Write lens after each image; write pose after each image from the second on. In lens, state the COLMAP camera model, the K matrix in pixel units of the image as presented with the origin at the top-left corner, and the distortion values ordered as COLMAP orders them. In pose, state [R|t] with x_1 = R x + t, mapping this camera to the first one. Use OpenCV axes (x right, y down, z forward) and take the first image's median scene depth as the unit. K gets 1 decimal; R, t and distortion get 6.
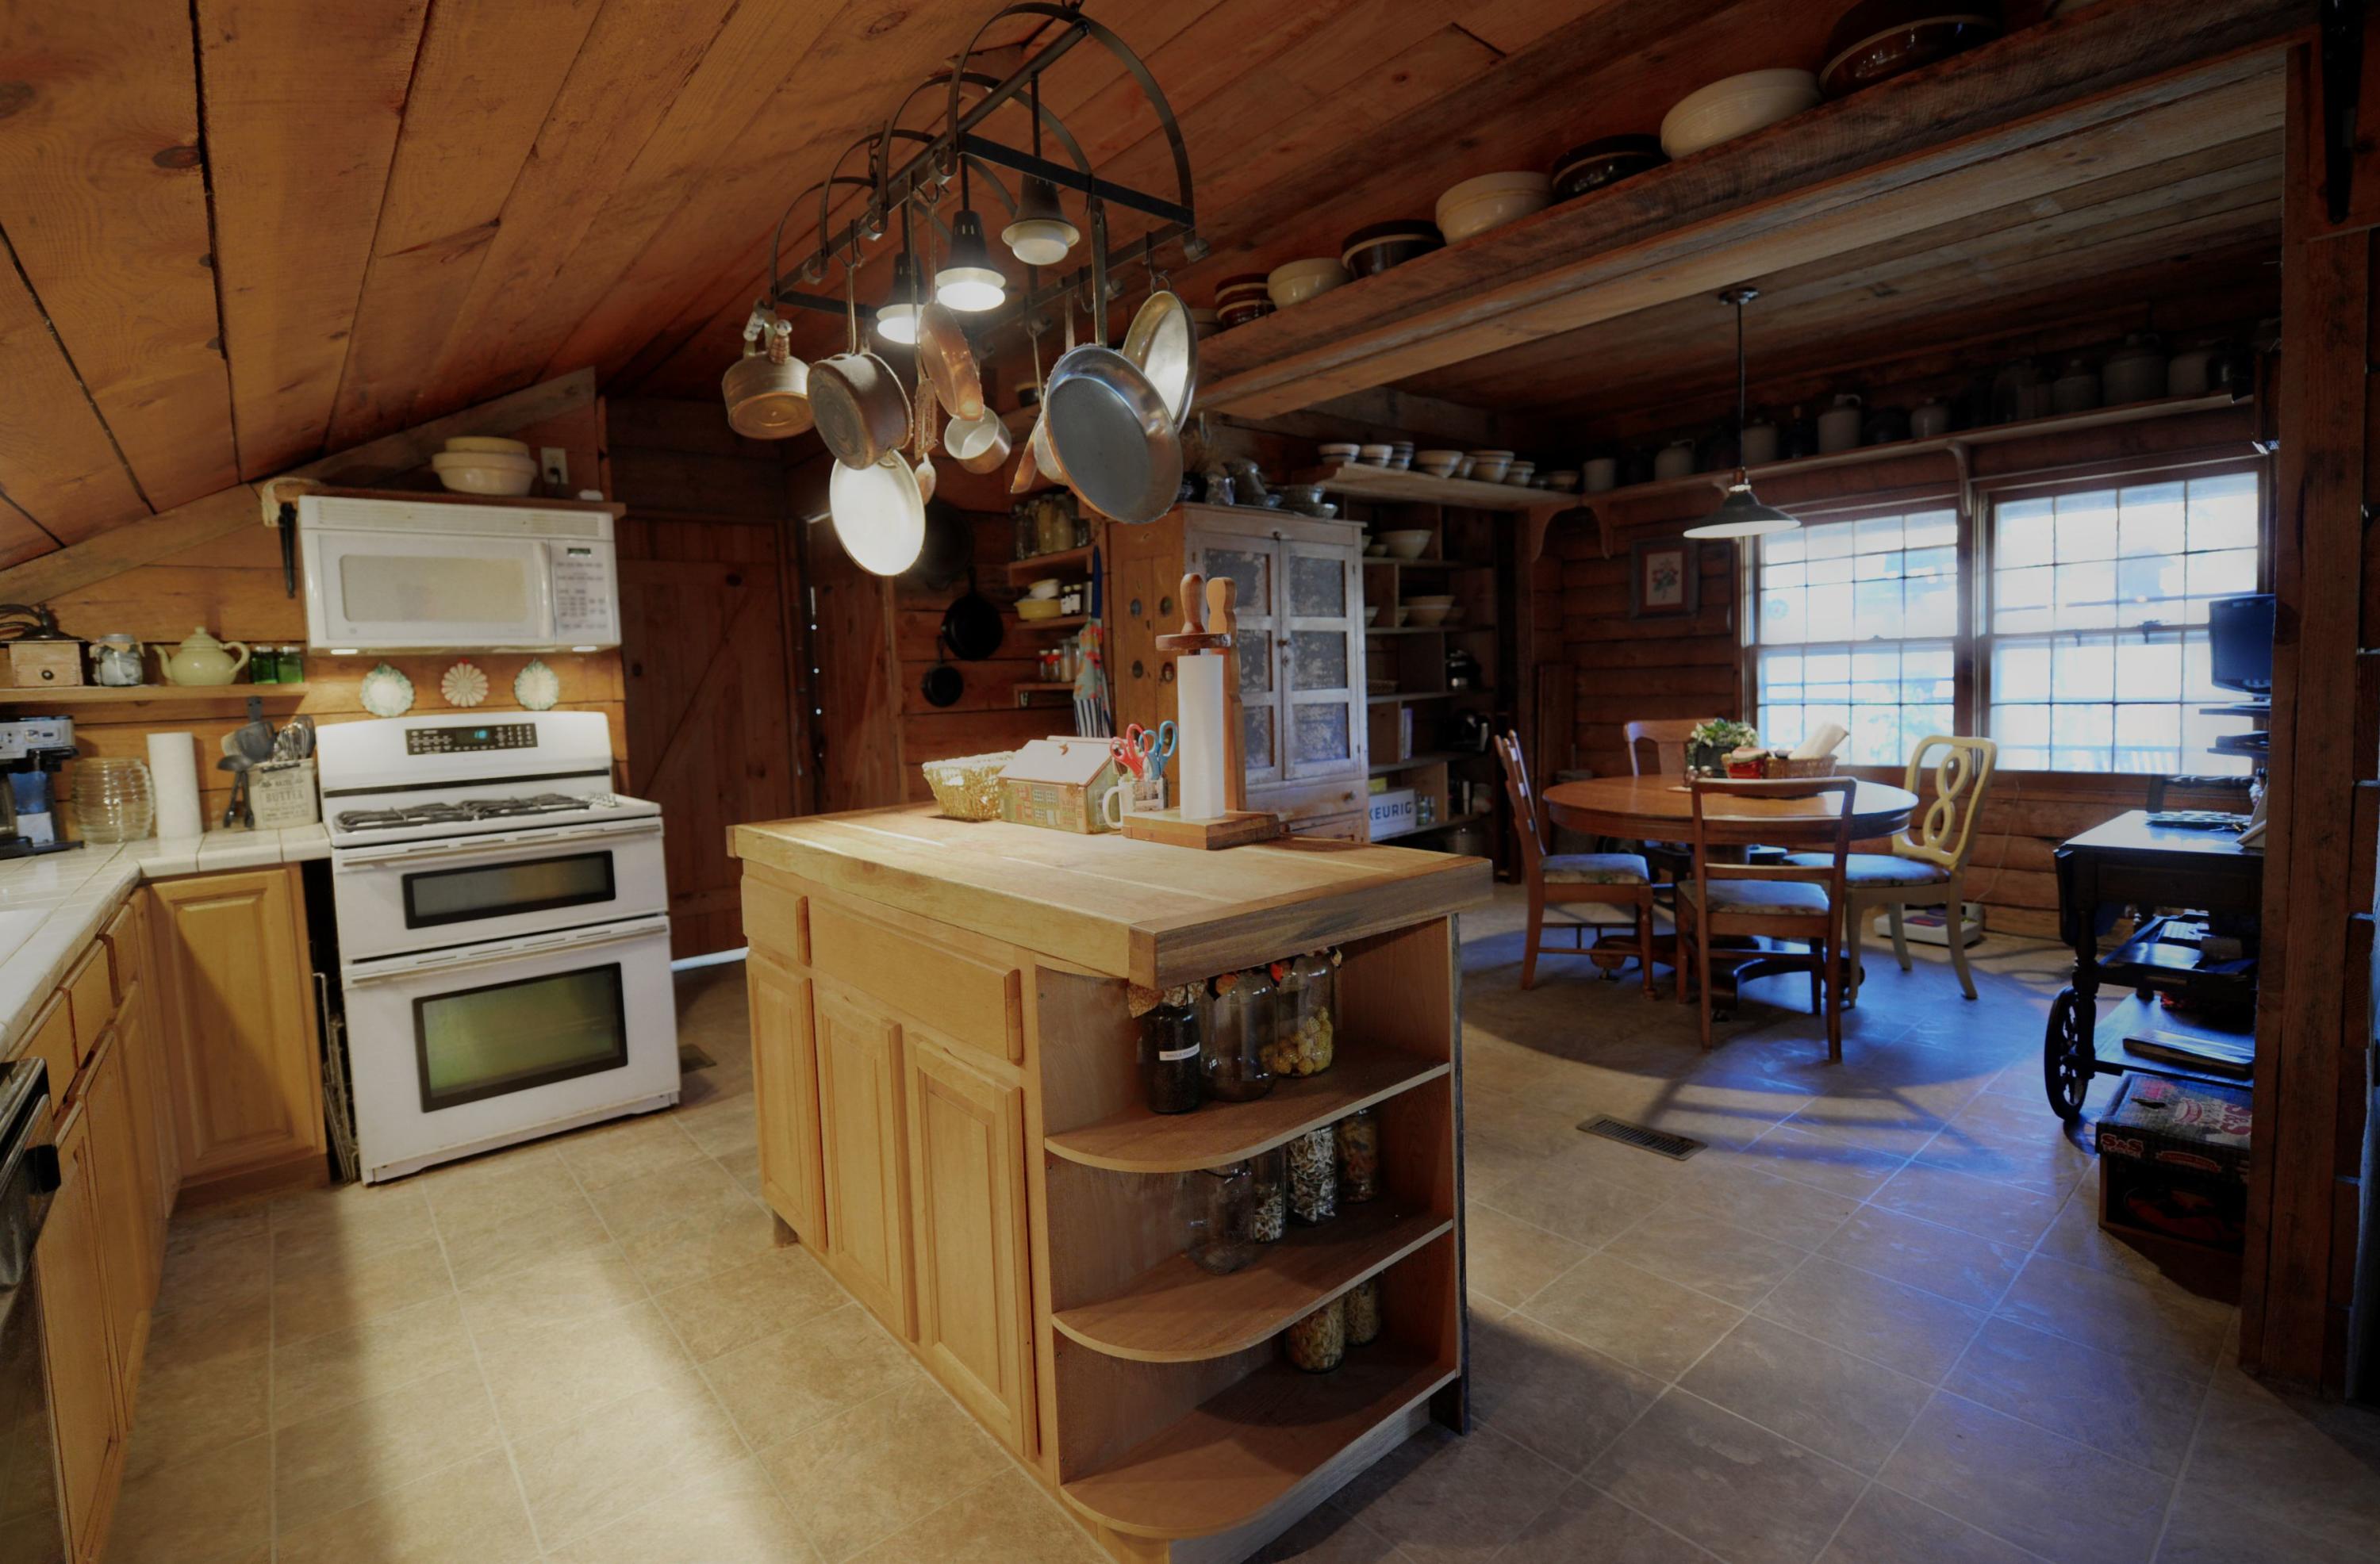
lens RADIAL K [[1090.6, 0, 1187.9], [0, 1090.6, 782.7], [0, 0, 1]] dist [0.001631, -0.000029]
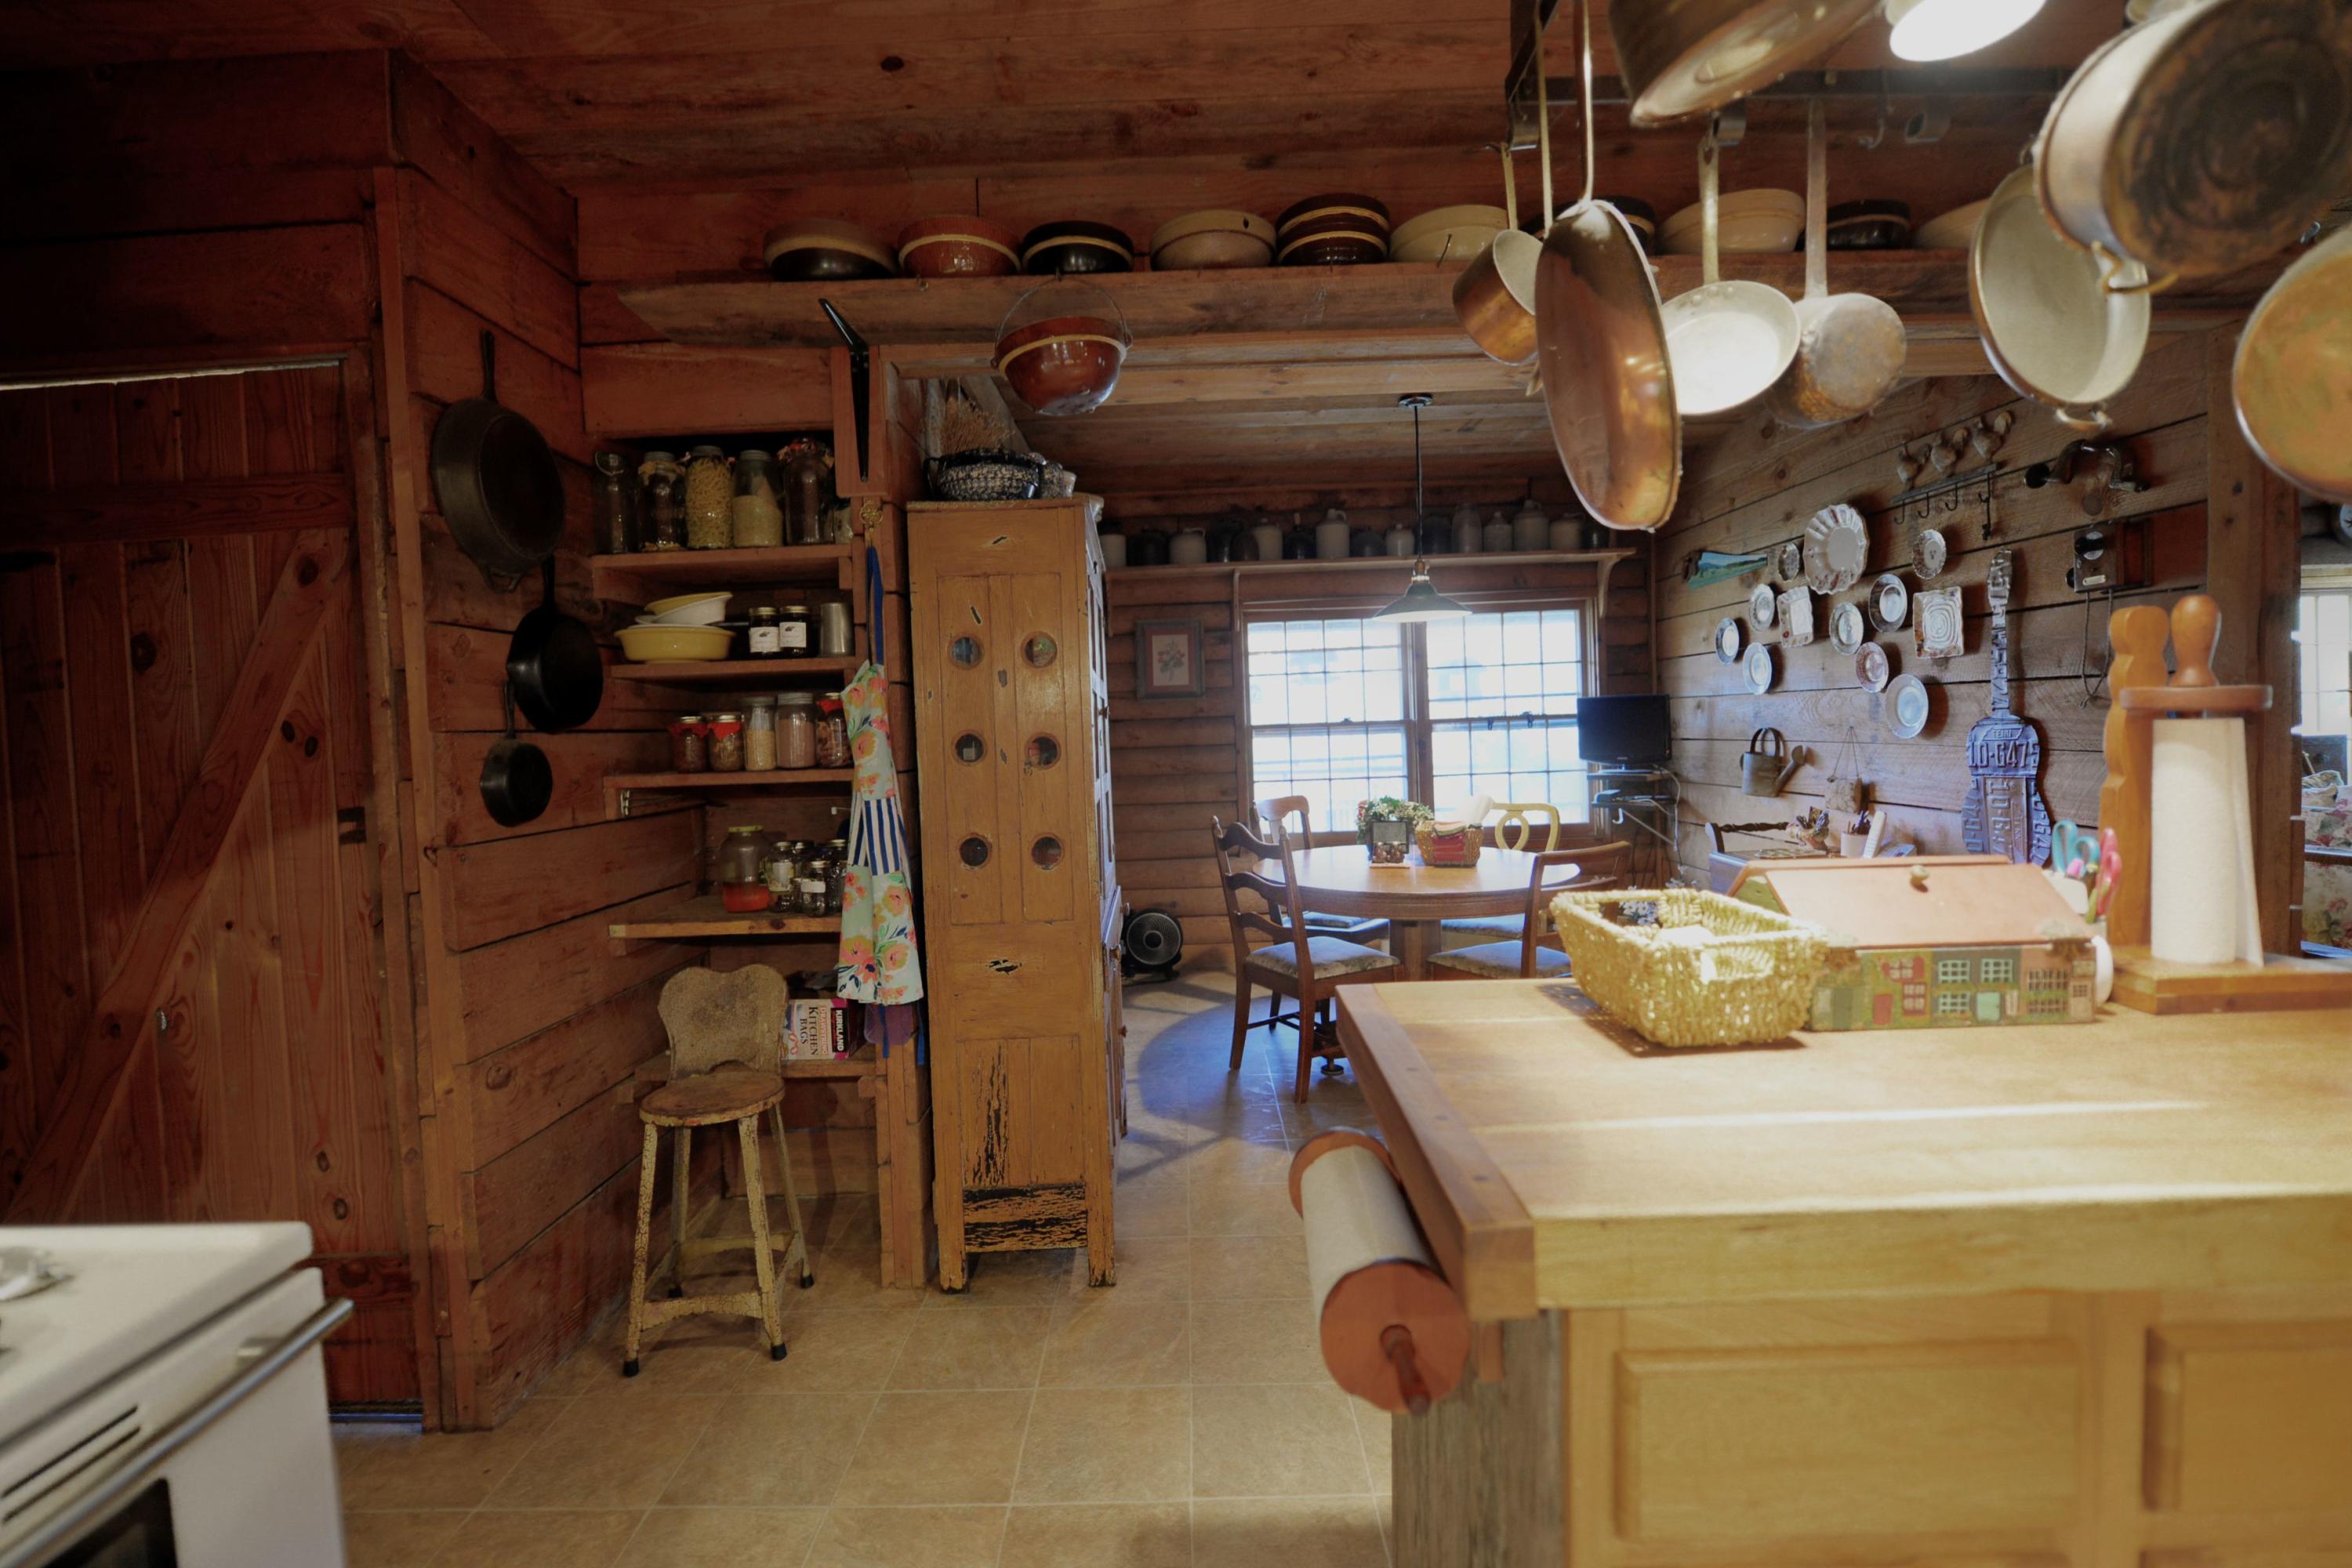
lens RADIAL K [[1057.9, 0, 1176.1], [0, 1057.9, 768.2], [0, 0, 1]] dist [-0.012442, -0.002712]
pose [[0.661735, -0.015727, 0.749573, -0.376480], [0.082523, 0.995233, -0.051971, -0.044909], [-0.745183, 0.096248, 0.659878, 0.453971]]
